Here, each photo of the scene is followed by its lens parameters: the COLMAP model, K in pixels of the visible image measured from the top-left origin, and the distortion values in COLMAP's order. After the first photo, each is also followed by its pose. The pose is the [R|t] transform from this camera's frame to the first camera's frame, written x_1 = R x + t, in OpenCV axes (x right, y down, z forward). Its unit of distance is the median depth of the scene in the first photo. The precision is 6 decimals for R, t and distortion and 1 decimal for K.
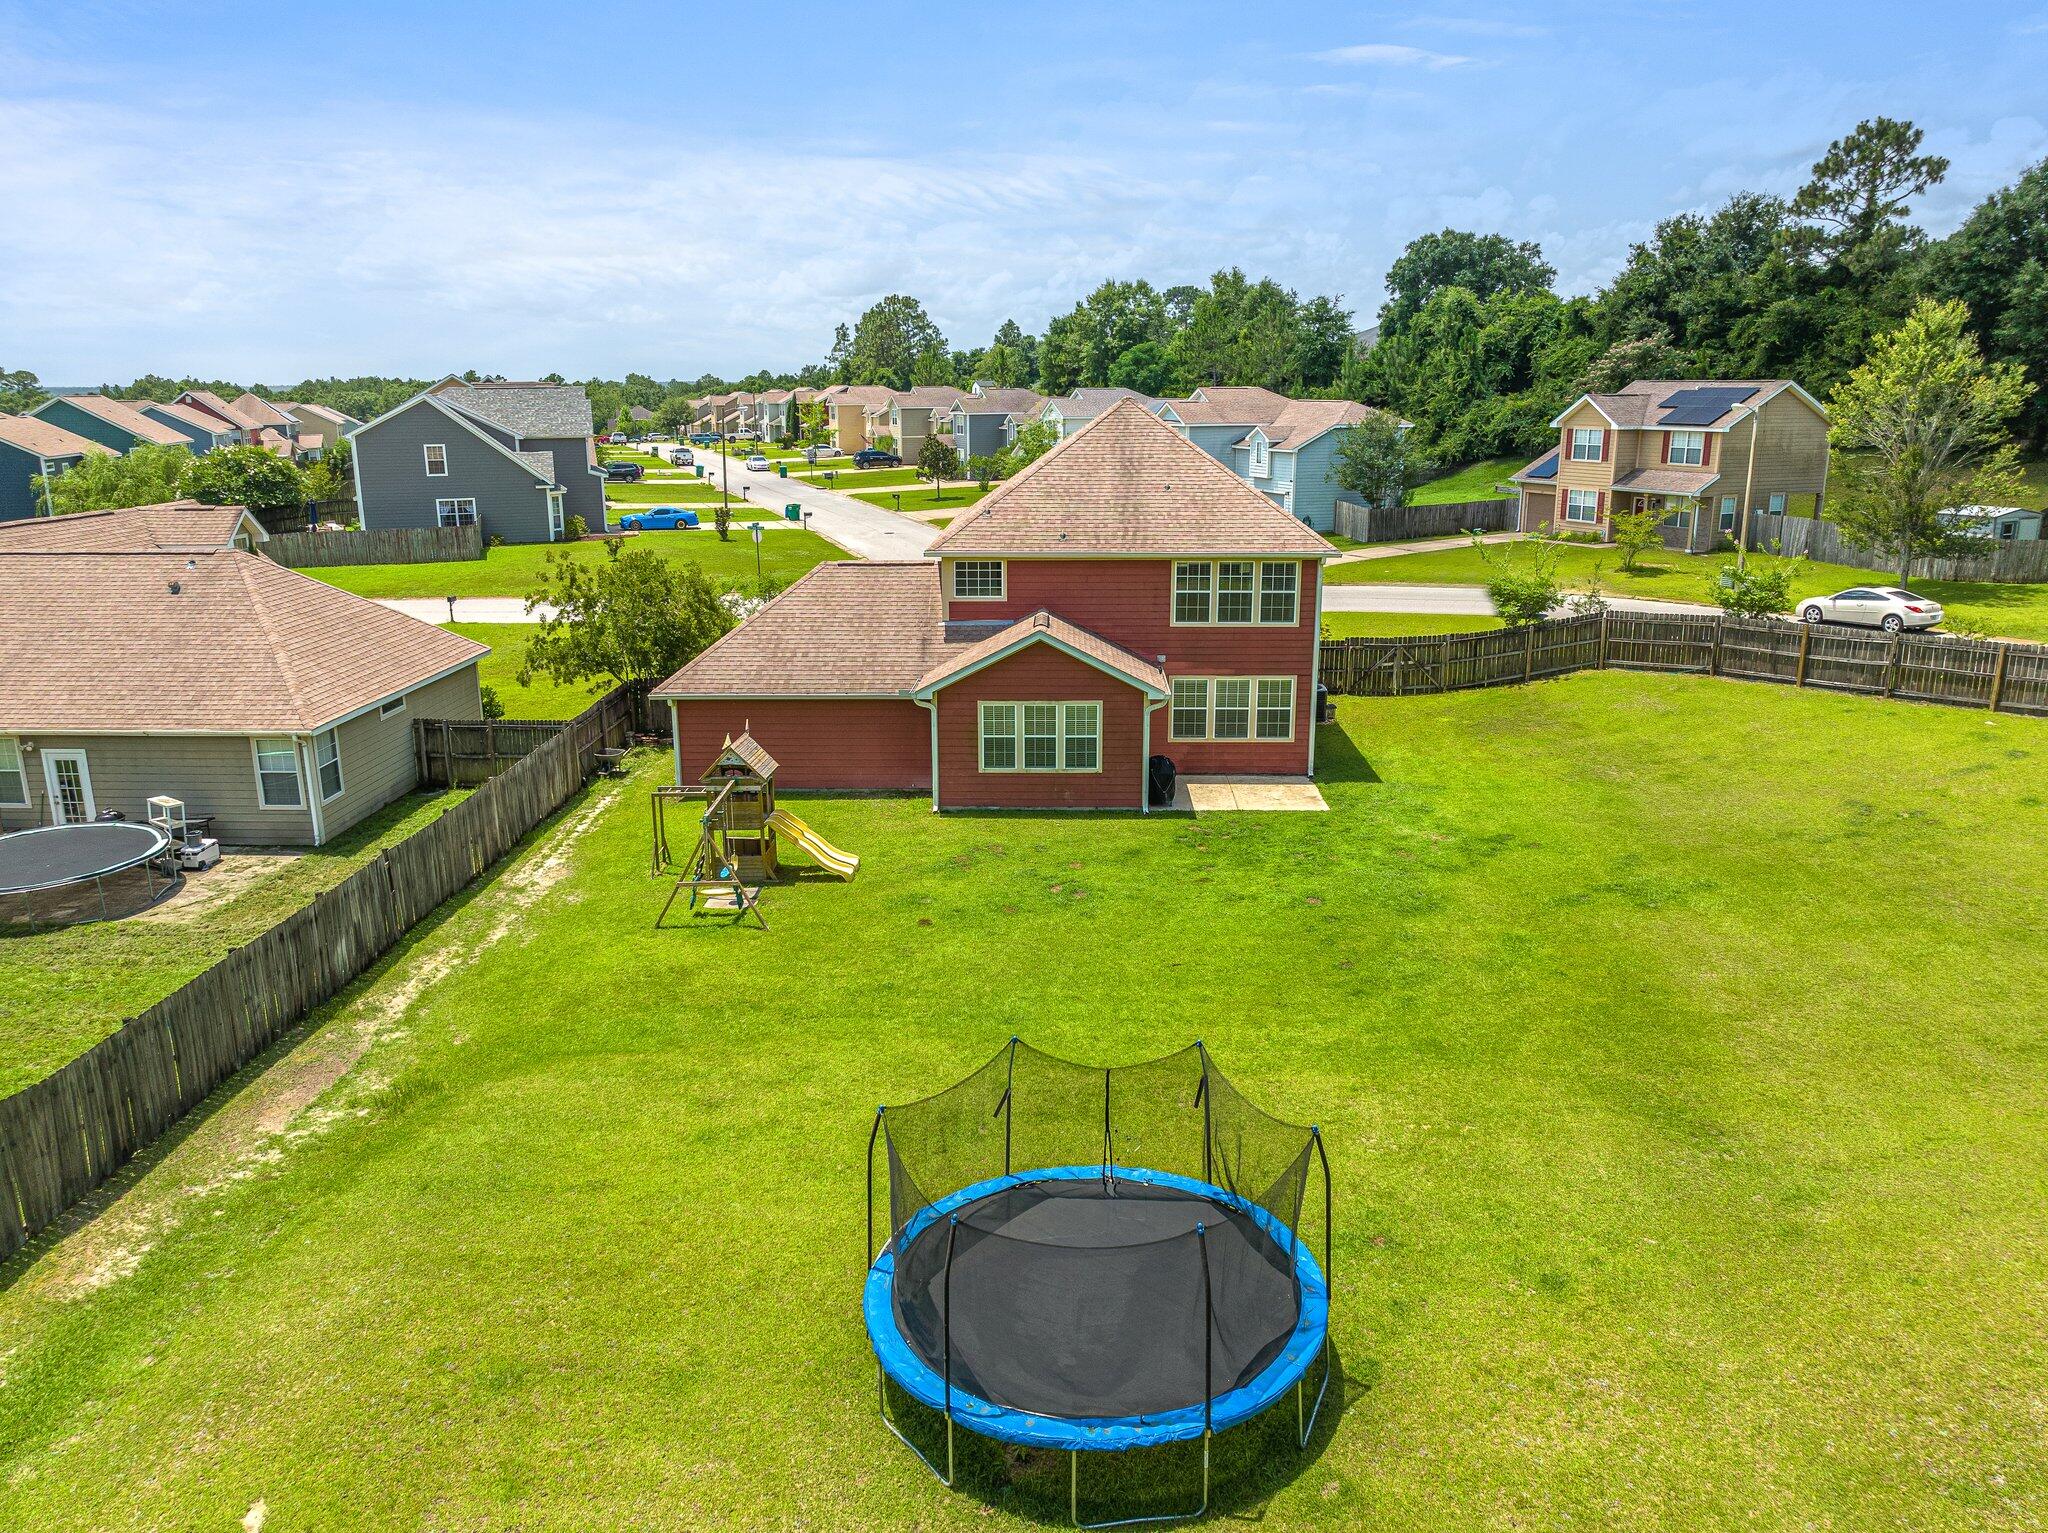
lens RADIAL K [[1437.4, 0, 1027.3], [0, 1437.4, 765.4], [0, 0, 1]] dist [-0.028724, 0.017007]
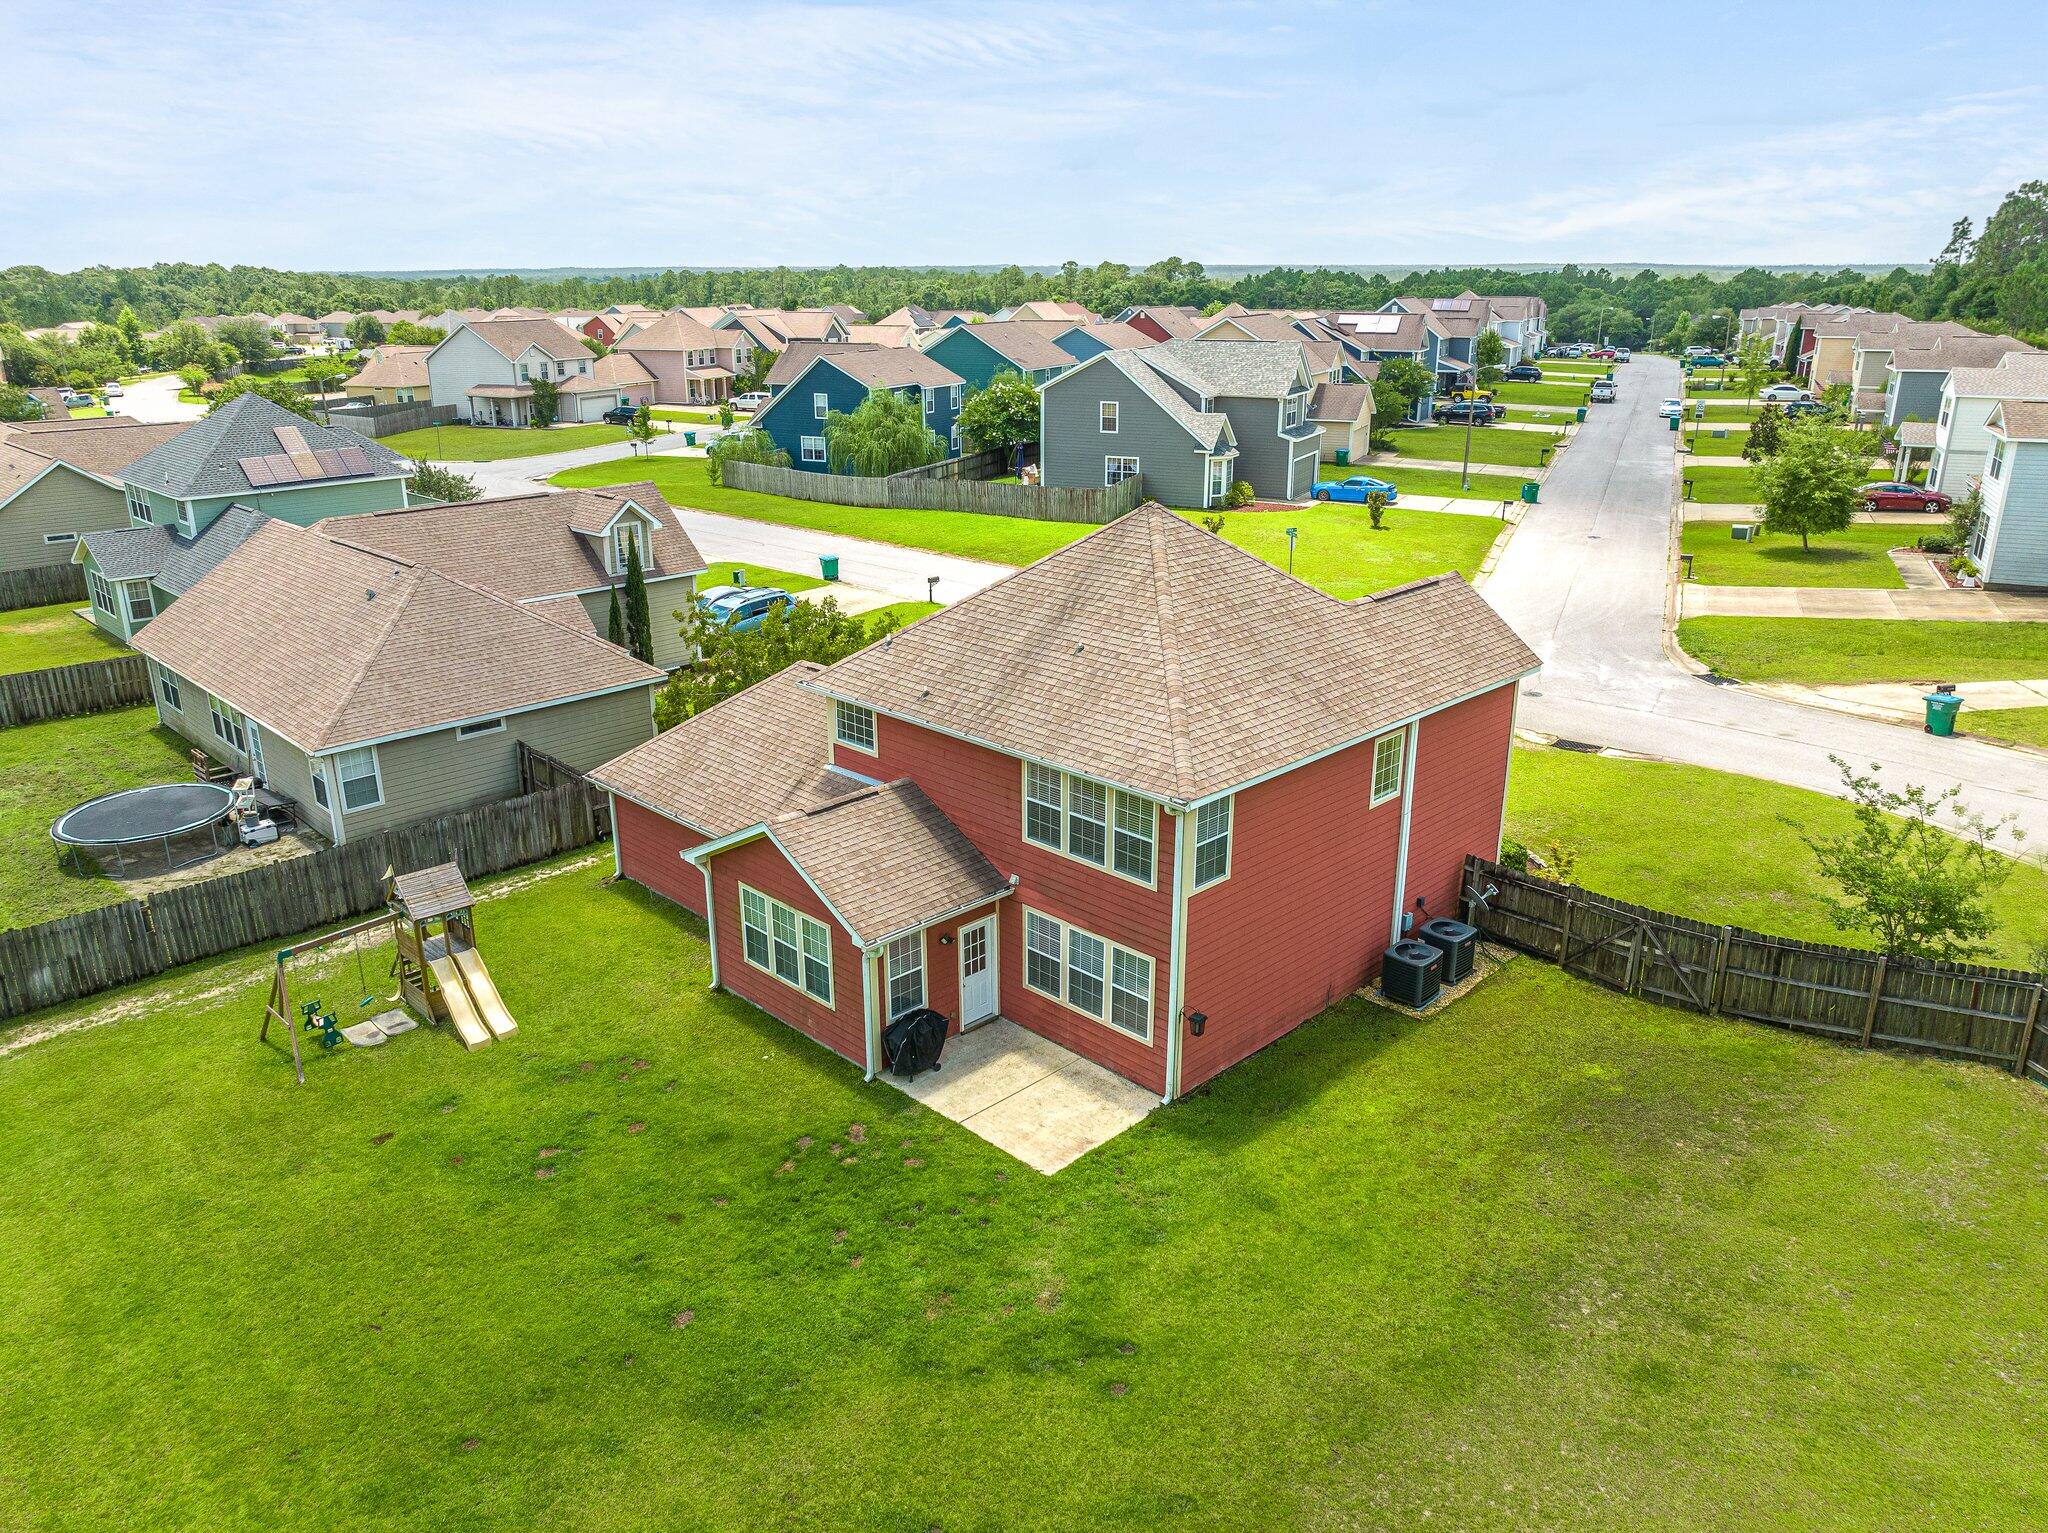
lens RADIAL K [[1437.4, 0, 1026.4], [0, 1437.4, 768.4], [0, 0, 1]] dist [-0.028724, 0.017007]
pose [[0.727194, 0.226111, -0.648122, 0.570704], [-0.174576, 0.974065, 0.143949, -0.240037], [0.663861, 0.008468, 0.747808, 0.459600]]
